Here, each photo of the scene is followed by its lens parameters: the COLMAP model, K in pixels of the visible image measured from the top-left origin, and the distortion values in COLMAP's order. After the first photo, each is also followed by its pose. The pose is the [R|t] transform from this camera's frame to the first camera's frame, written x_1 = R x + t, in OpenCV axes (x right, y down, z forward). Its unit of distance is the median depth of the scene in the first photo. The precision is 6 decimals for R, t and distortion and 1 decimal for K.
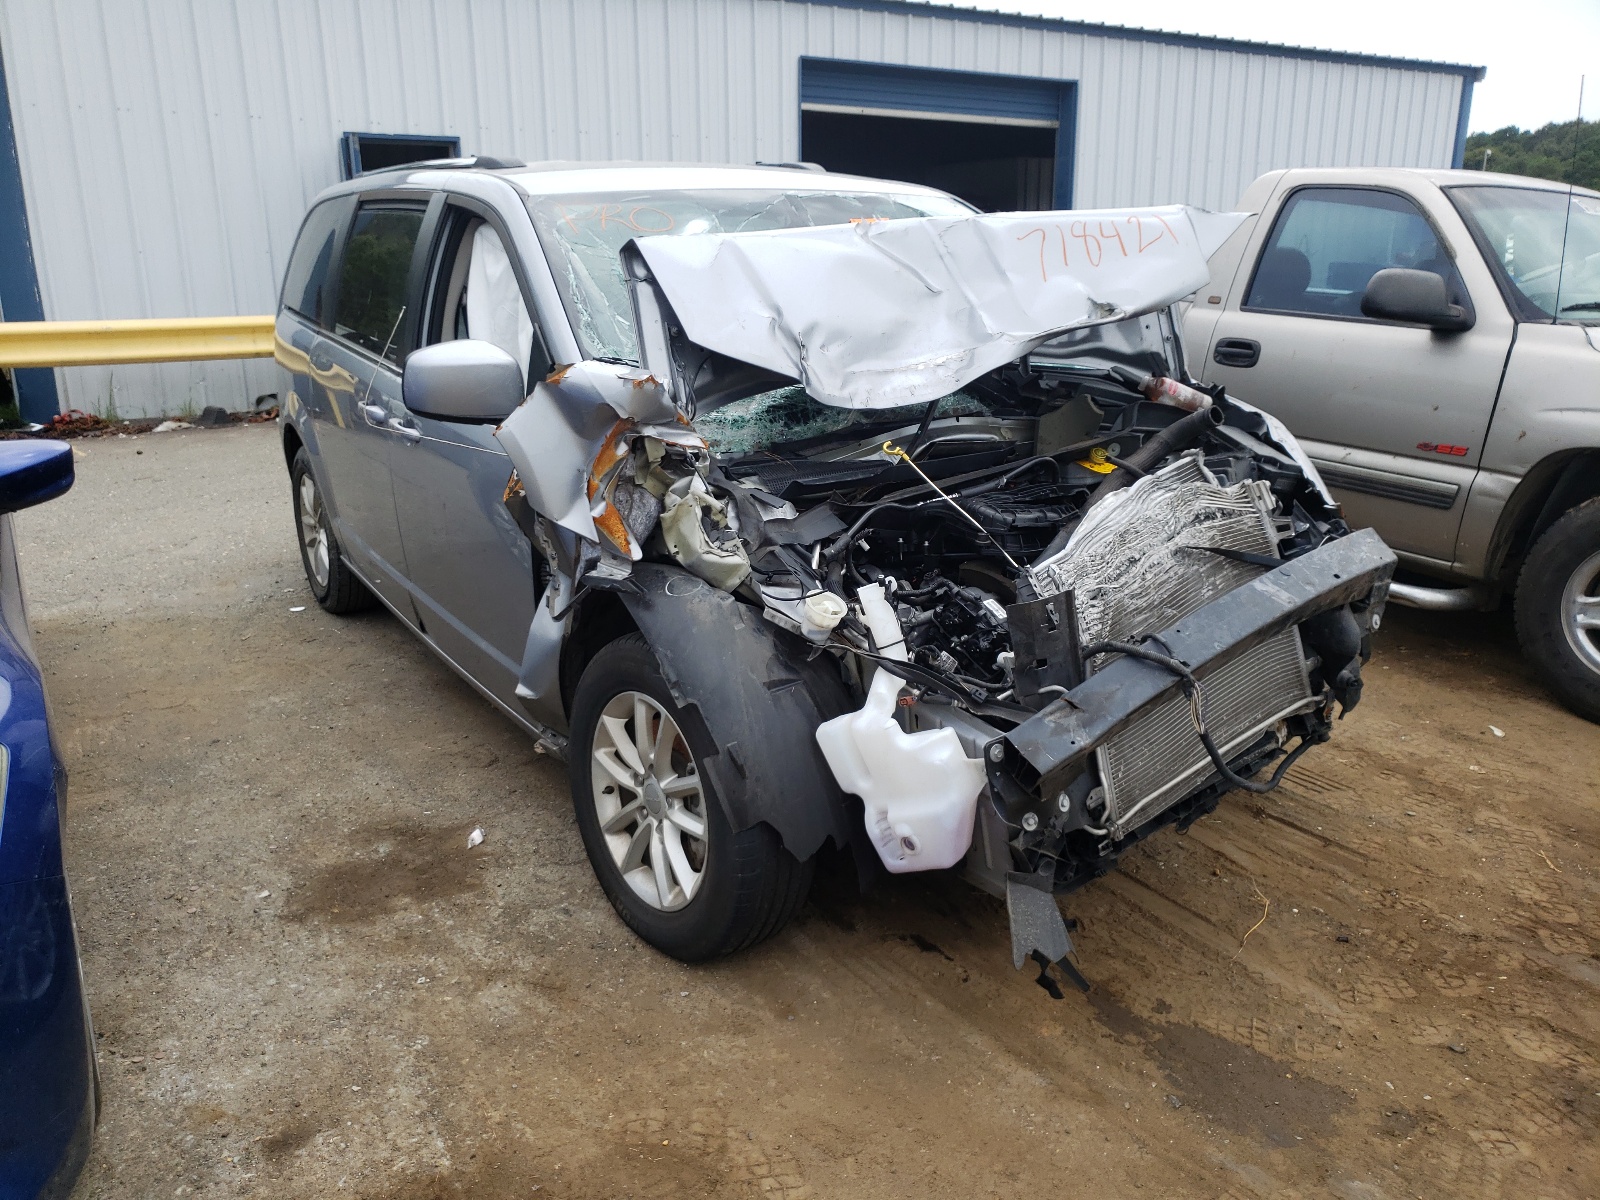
lens RADIAL K [[1258.4, 0, 800.0], [0, 1258.4, 600.0], [0, 0, 1]] dist [0.002815, 0.010340]
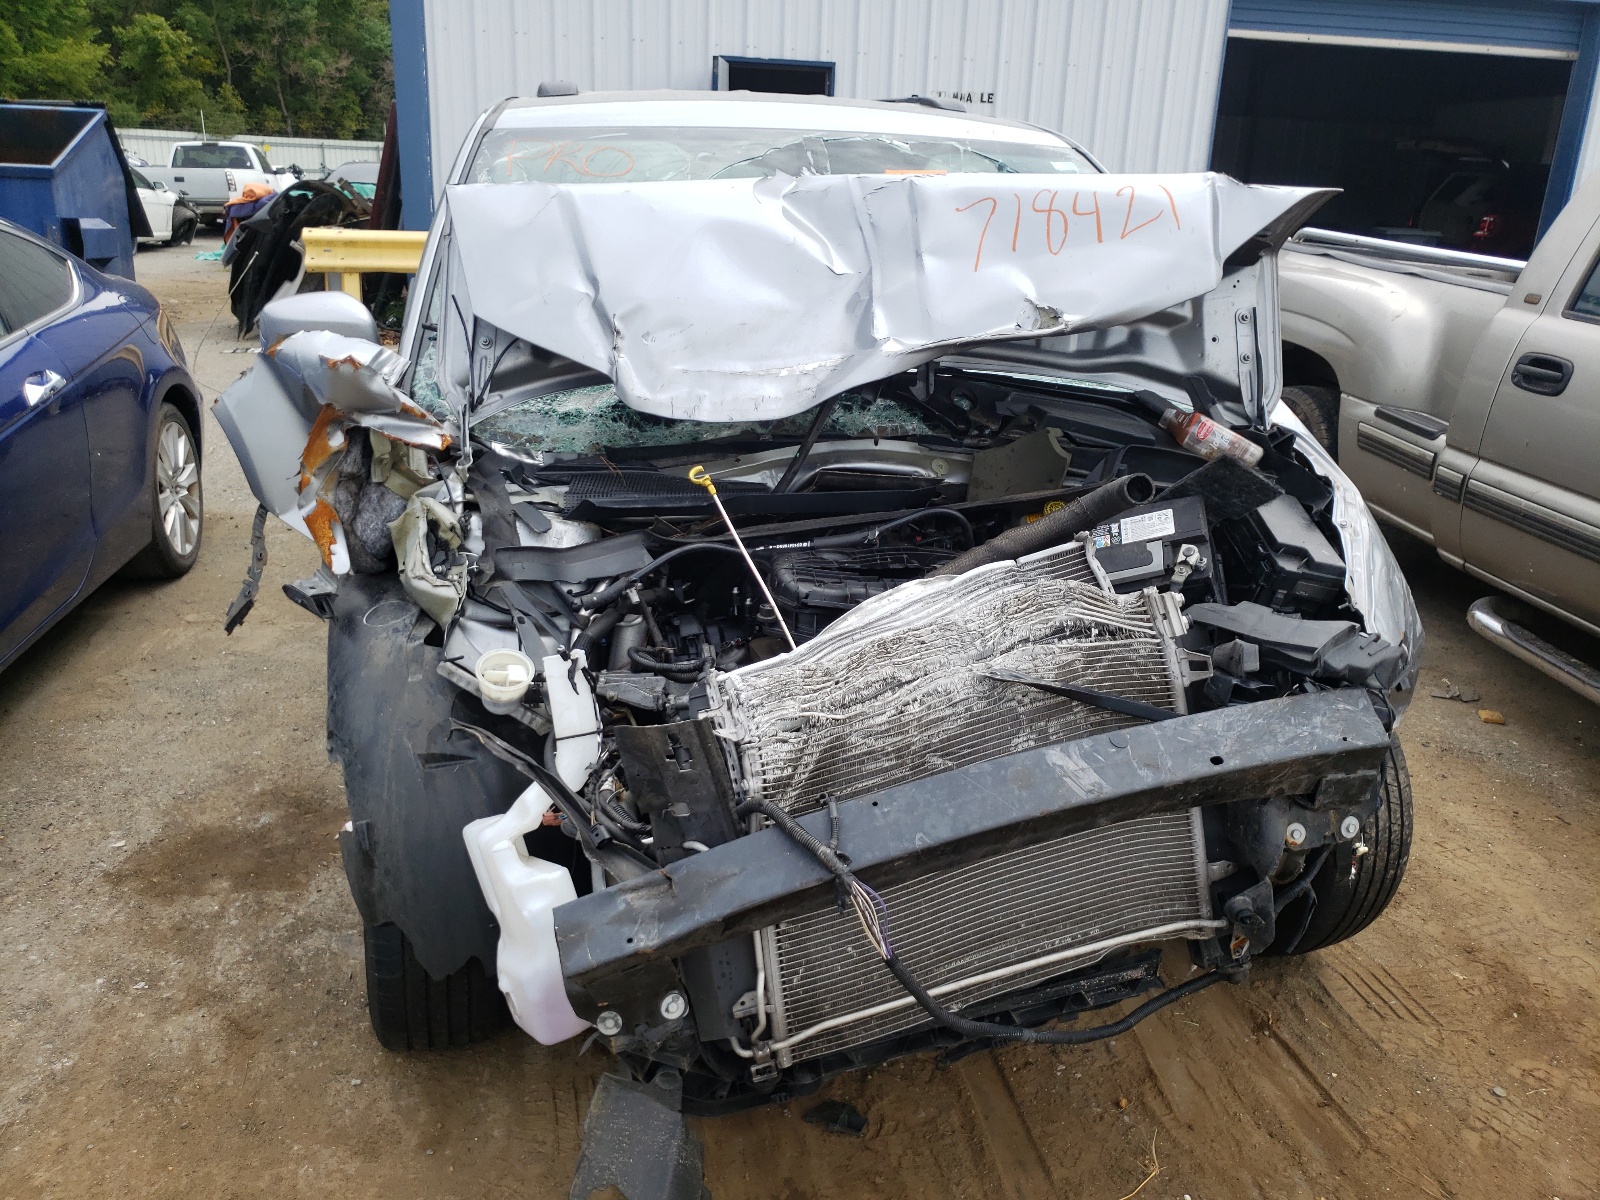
lens RADIAL K [[1243.4, 0, 800.0], [0, 1243.4, 600.0], [0, 0, 1]] dist [0.095931, -0.136734]
pose [[0.930180, 0.159014, -0.330878, 0.401017], [-0.142819, 0.987063, 0.072866, -0.110291], [0.338184, -0.020523, 0.940856, 0.295325]]
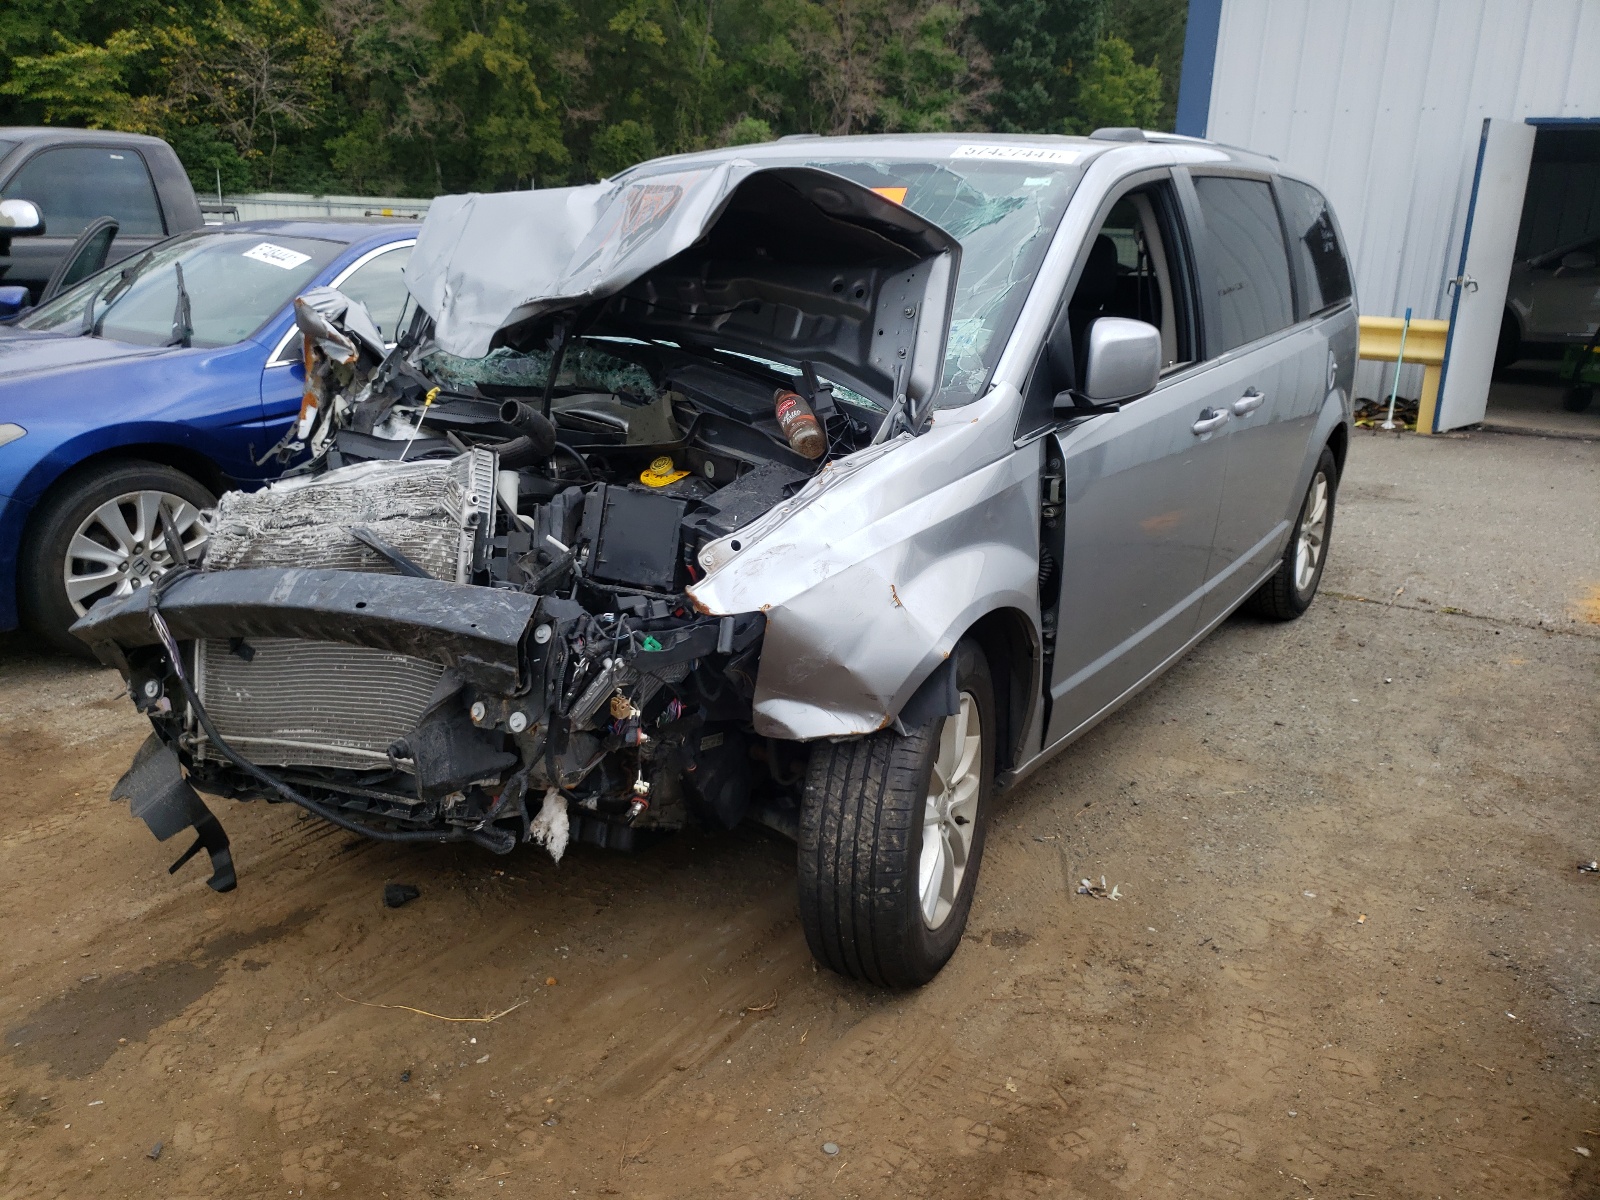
lens RADIAL K [[1258.4, 0, 800.0], [0, 1258.4, 600.0], [0, 0, 1]] dist [0.002815, 0.010340]
pose [[0.392188, 0.276655, -0.877297, 1.175967], [-0.282388, 0.943863, 0.171407, -0.227316], [0.875469, 0.180514, 0.448296, 0.827777]]
